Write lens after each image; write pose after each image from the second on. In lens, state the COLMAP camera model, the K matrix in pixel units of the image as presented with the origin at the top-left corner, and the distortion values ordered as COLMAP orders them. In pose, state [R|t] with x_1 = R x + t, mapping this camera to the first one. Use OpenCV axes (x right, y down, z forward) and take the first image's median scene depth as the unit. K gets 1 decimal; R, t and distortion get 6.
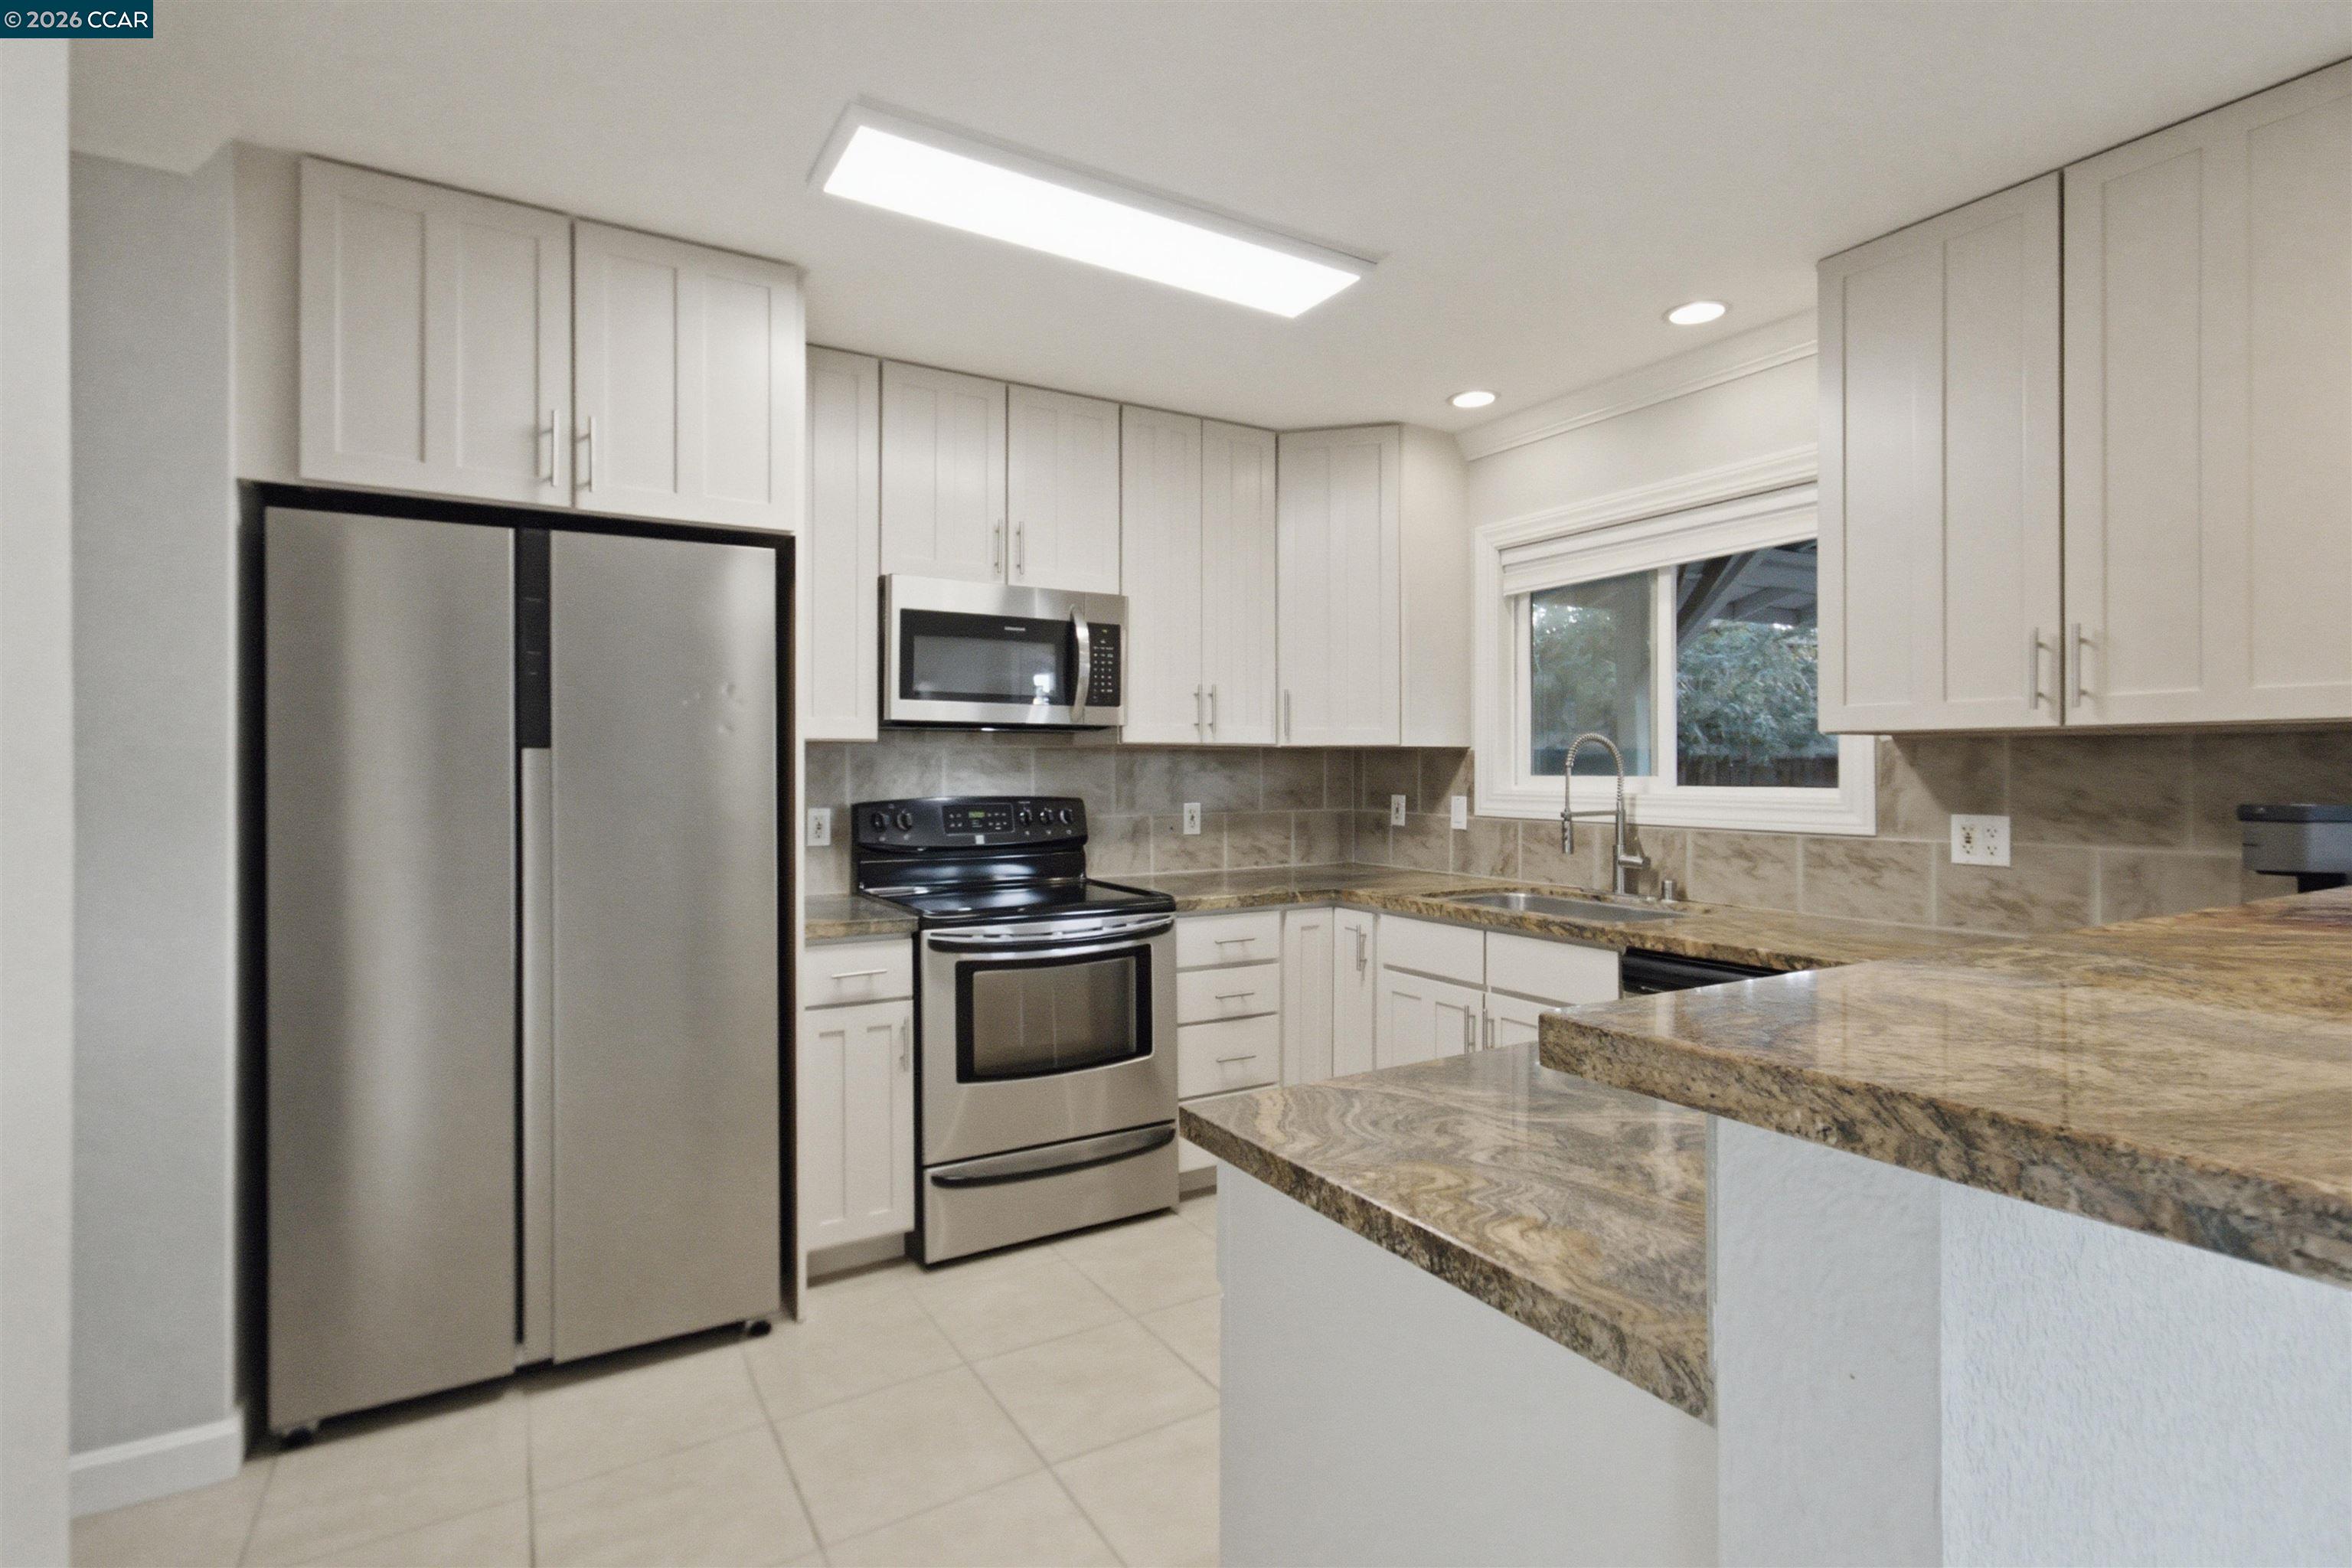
lens RADIAL K [[1111.6, 0, 1176.0], [0, 1111.6, 784.0], [0, 0, 1]] dist [0.000369, 0.000103]
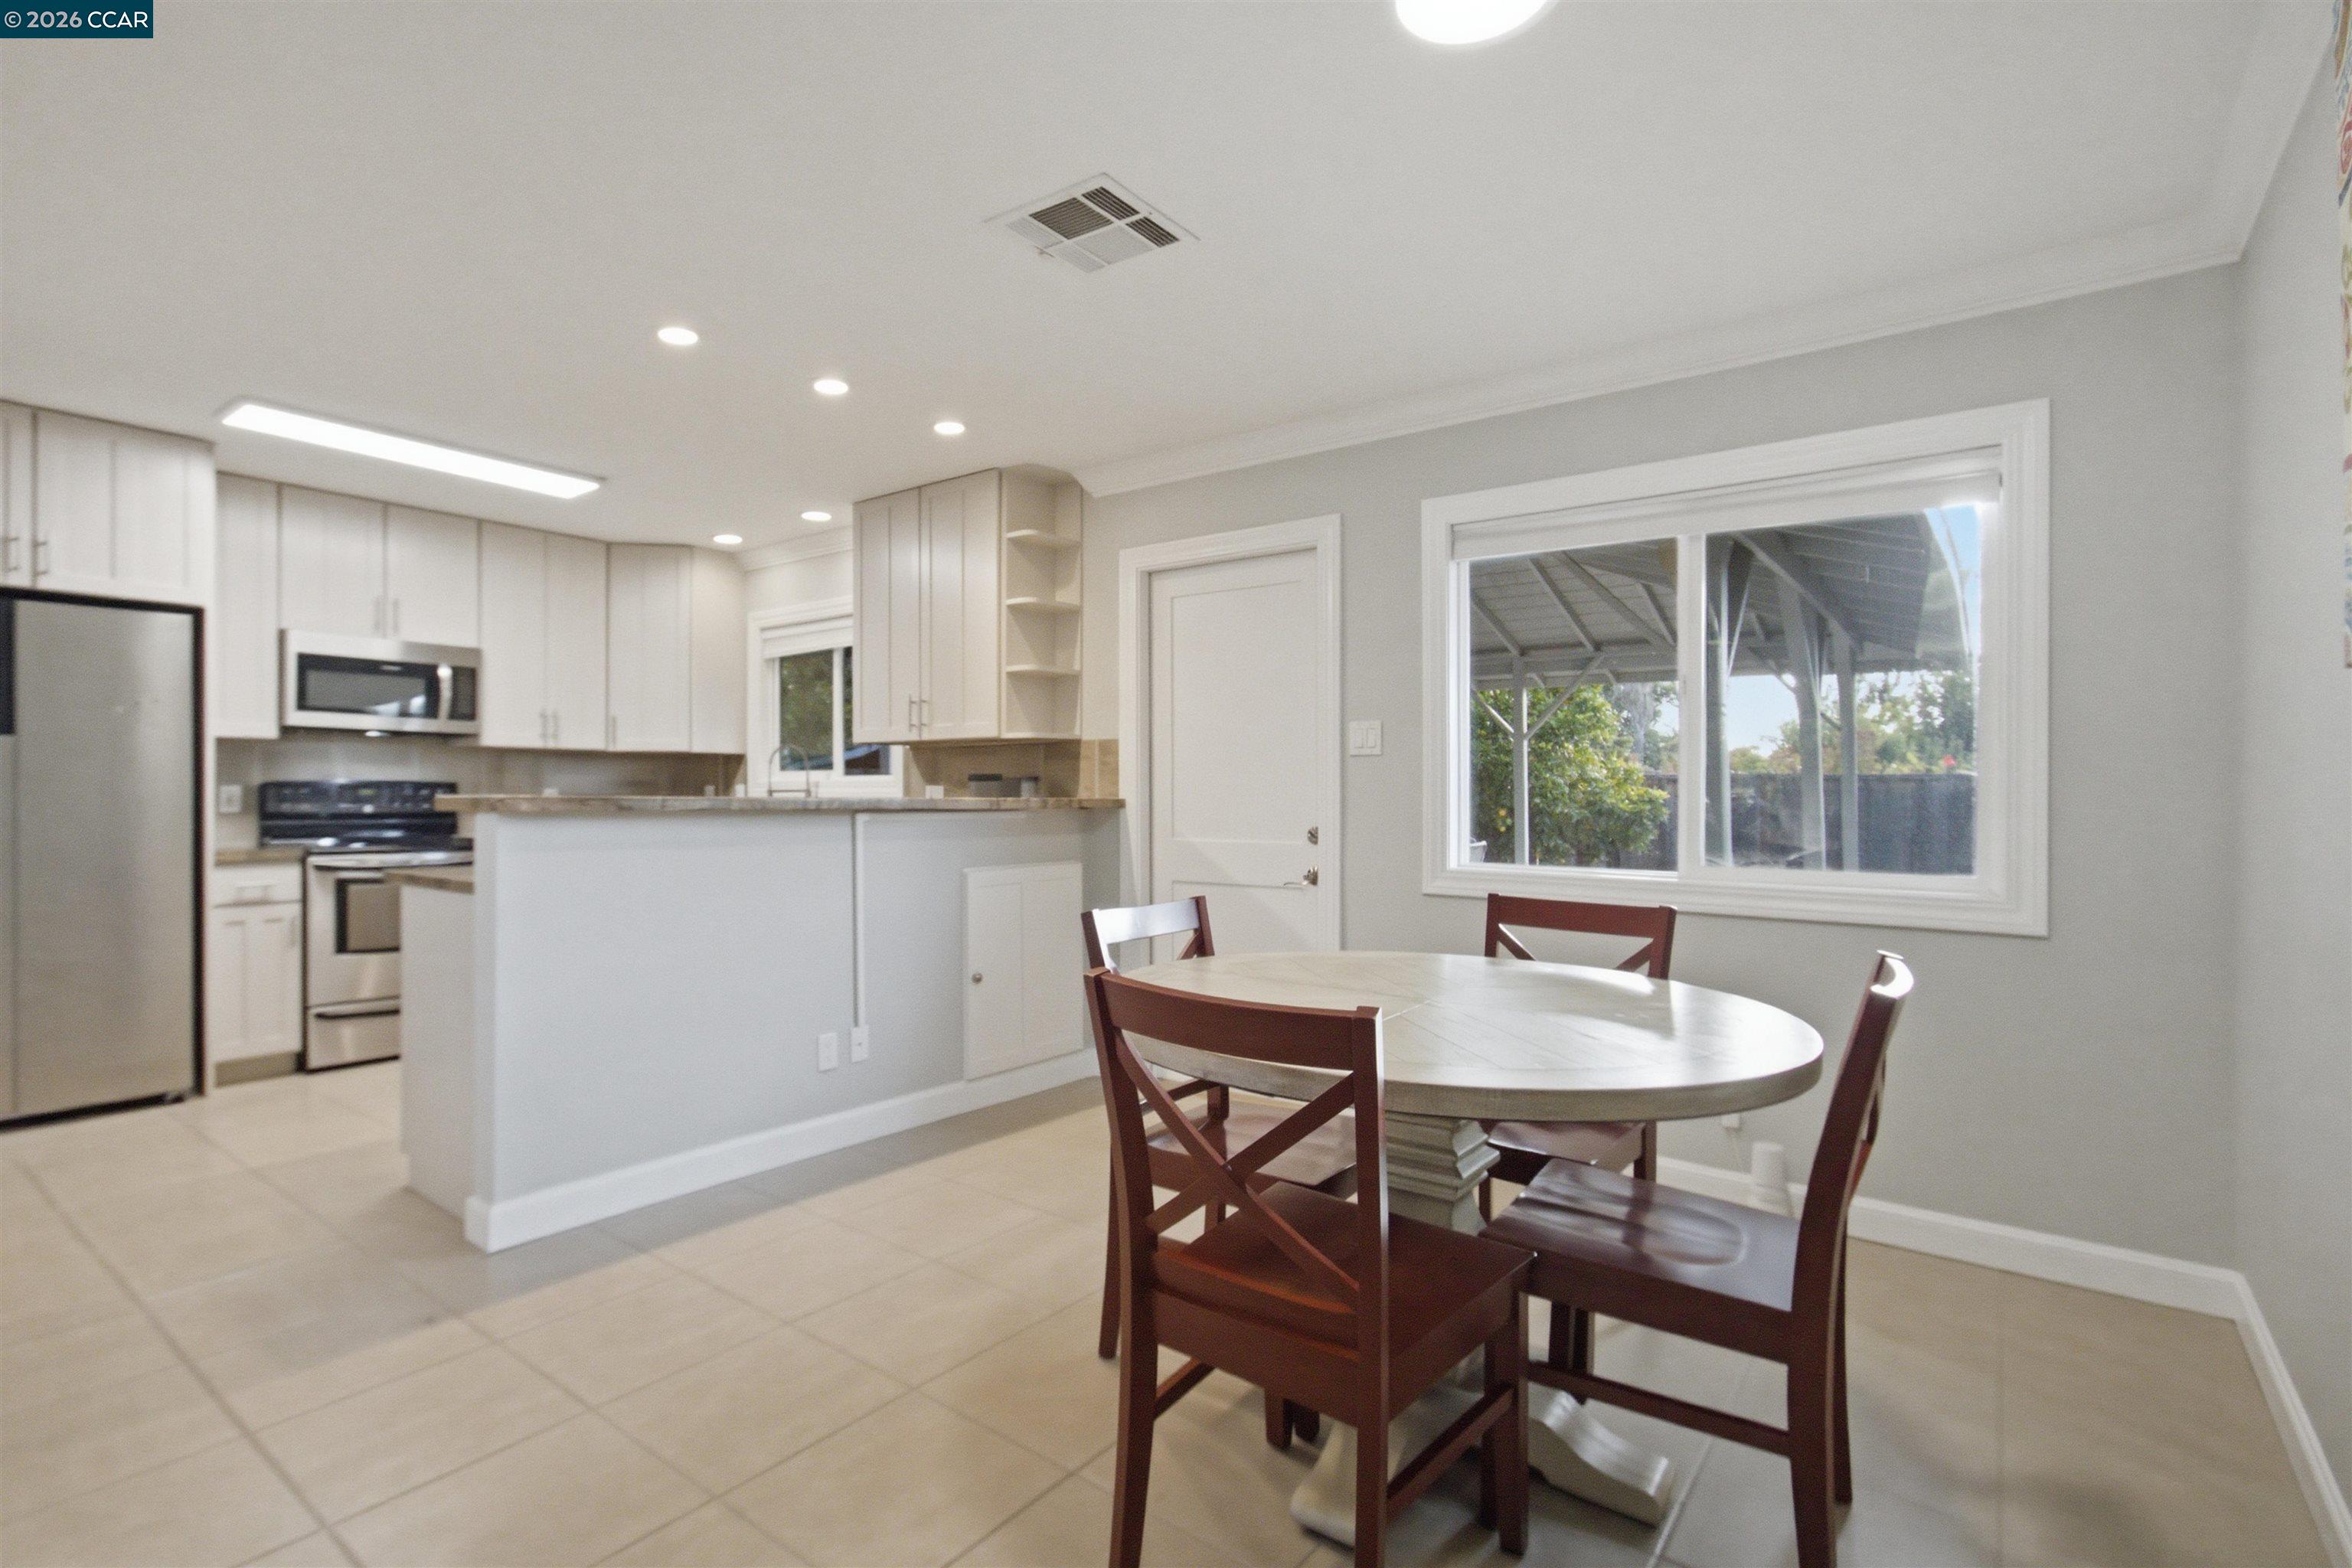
lens RADIAL K [[1105.4, 0, 1176.8], [0, 1105.4, 804.9], [0, 0, 1]] dist [0.000912, 0.000170]
pose [[0.929879, 0.001795, 0.367860, 0.301453], [0.001398, 0.999964, -0.008412, 0.063099], [-0.367862, 0.008336, 0.929843, -0.807122]]
